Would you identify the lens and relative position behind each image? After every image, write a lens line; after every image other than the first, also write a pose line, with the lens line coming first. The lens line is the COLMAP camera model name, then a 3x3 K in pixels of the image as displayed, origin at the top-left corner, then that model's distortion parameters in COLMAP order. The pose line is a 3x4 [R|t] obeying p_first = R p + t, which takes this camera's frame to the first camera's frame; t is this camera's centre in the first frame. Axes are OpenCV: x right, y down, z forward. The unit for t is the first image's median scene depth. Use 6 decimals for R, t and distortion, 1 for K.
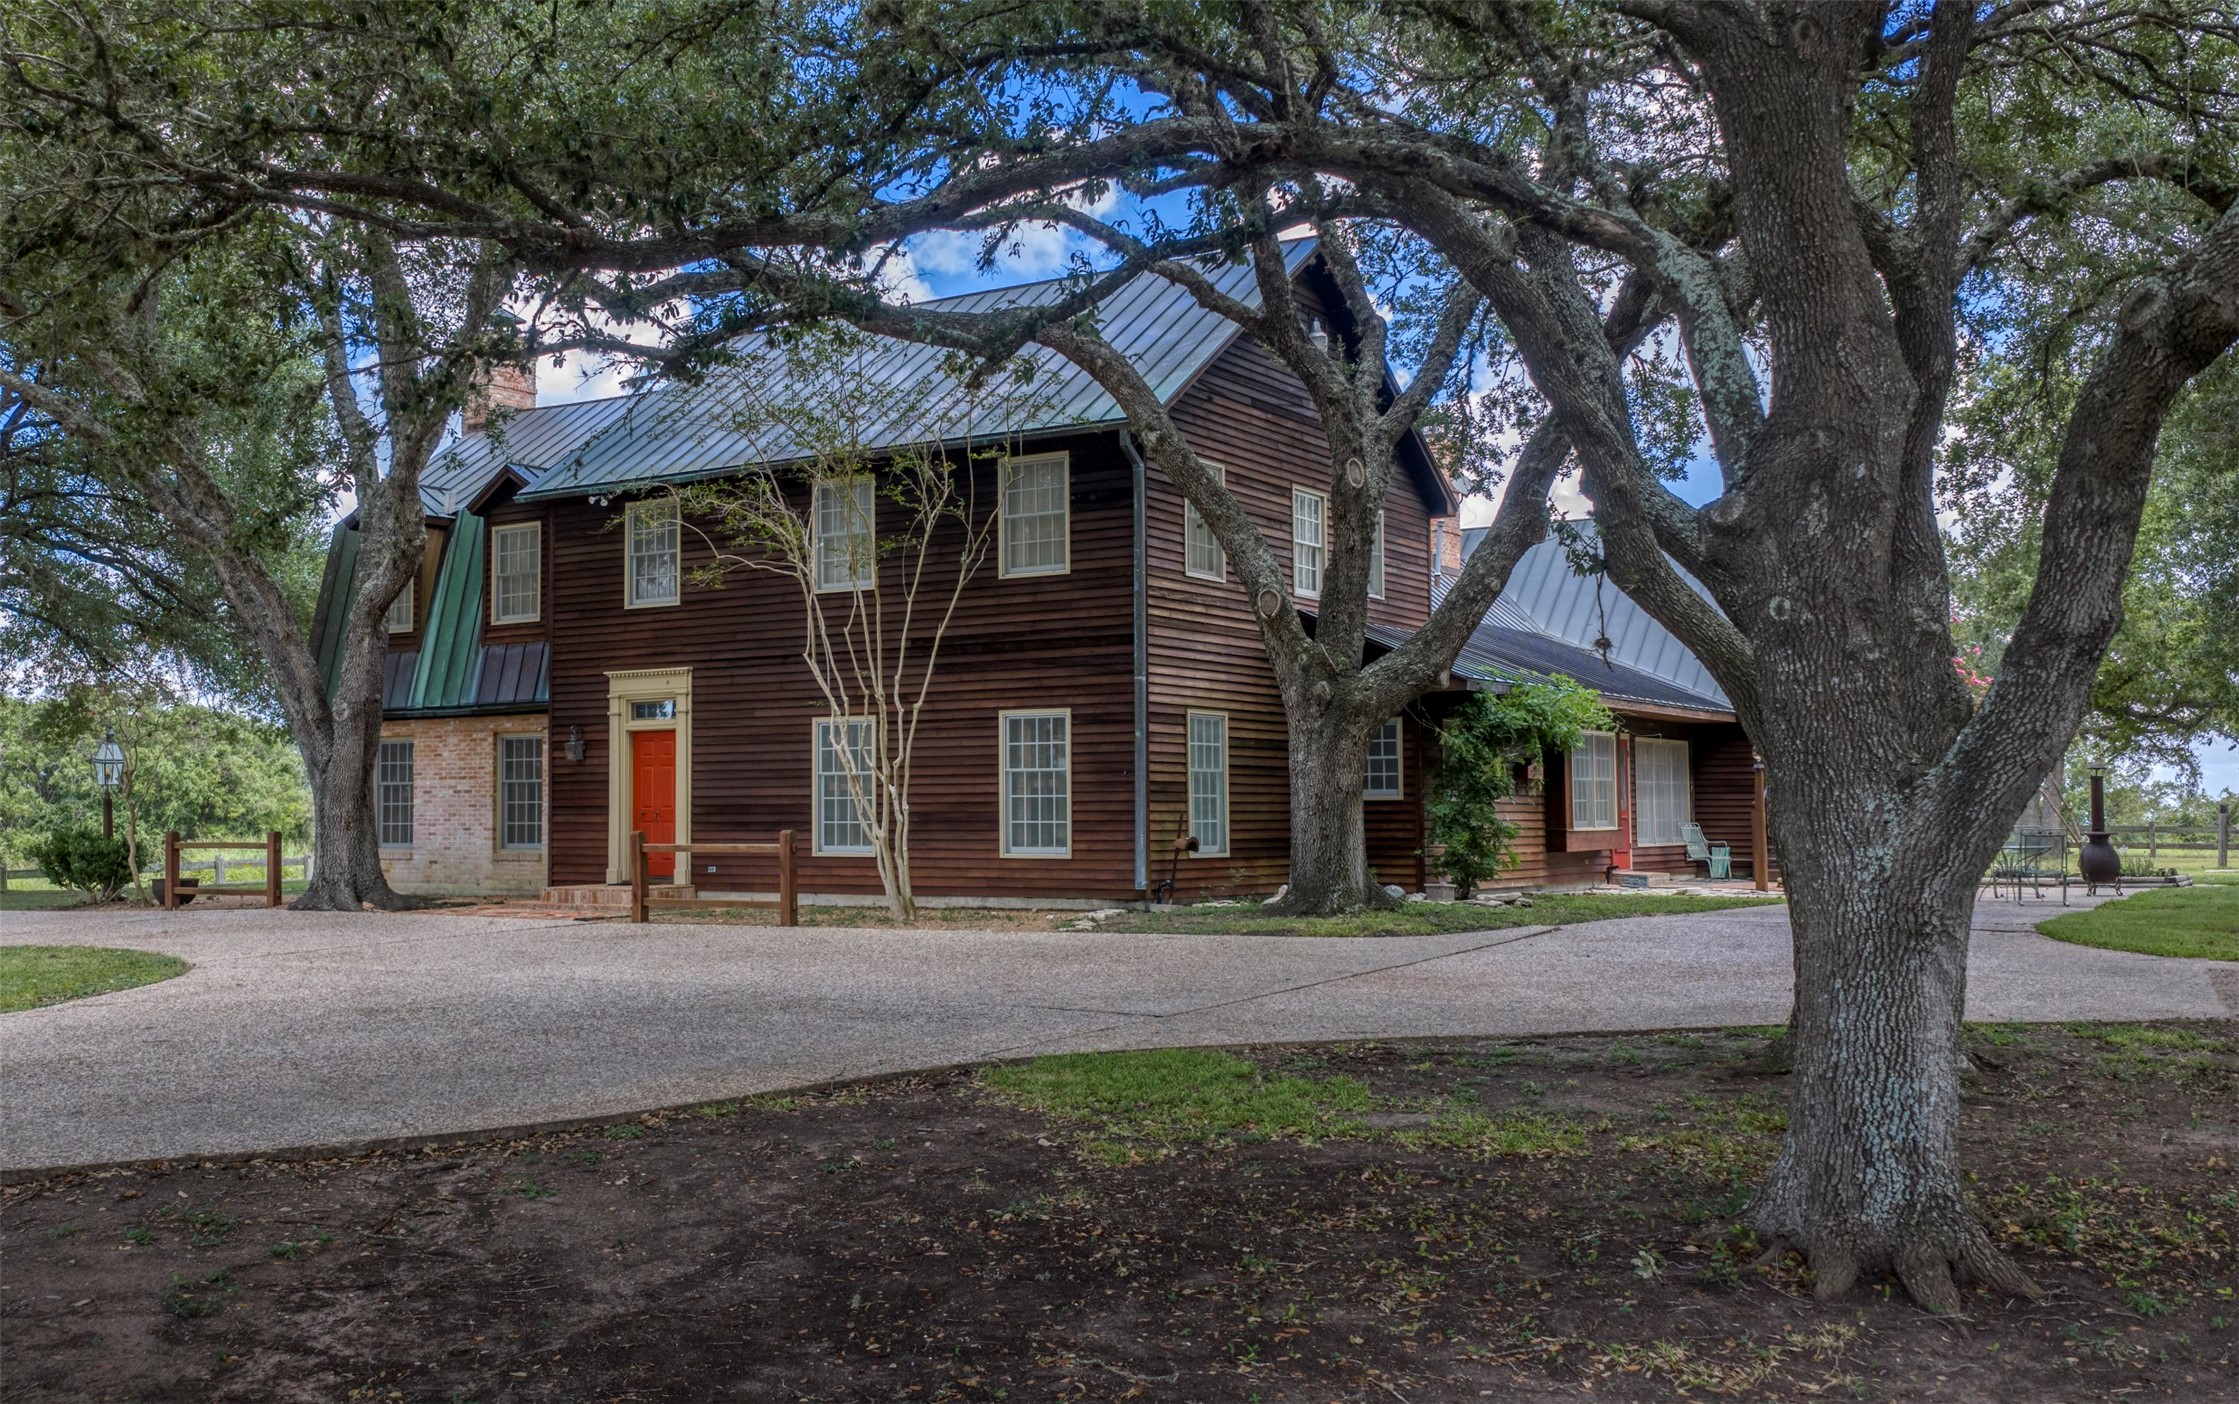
lens RADIAL K [[2117.9, 0, 1115.9], [0, 2117.9, 695.3], [0, 0, 1]] dist [-0.009173, 0.000000]
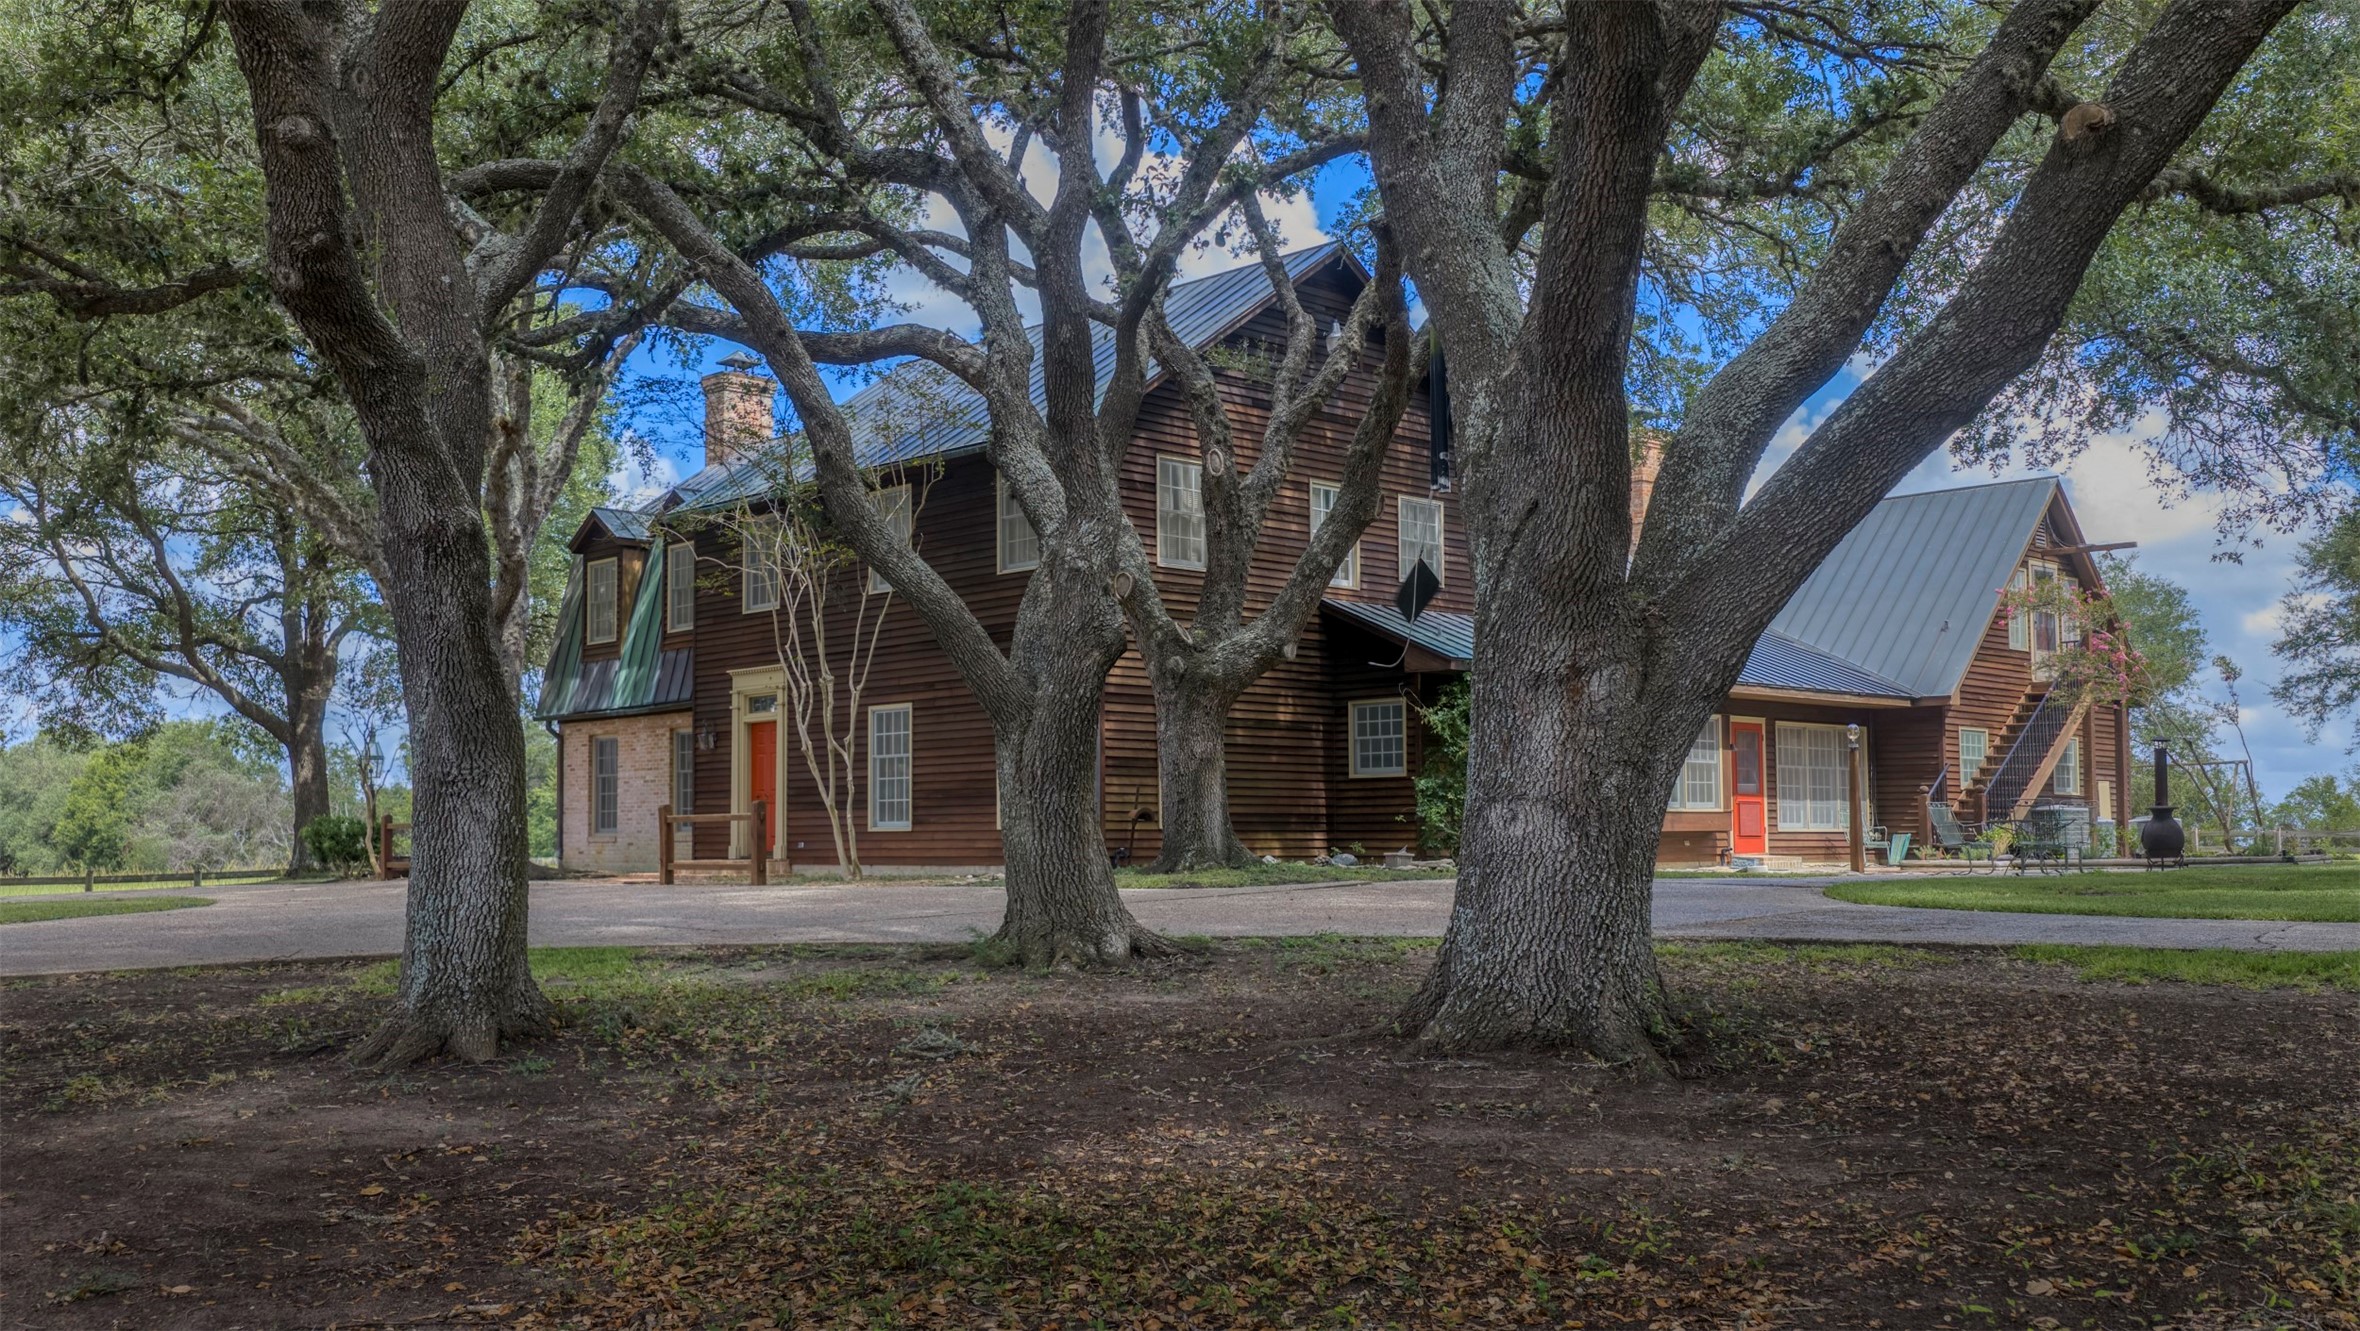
lens RADIAL K [[2086.5, 0, 1180.1], [0, 2086.5, 669.7], [0, 0, 1]] dist [0.003411, 0.001137]
pose [[0.973897, -0.019971, -0.226109, 0.246607], [0.015089, 0.999615, -0.023296, 0.018101], [0.226487, 0.019276, 0.973823, -0.024256]]
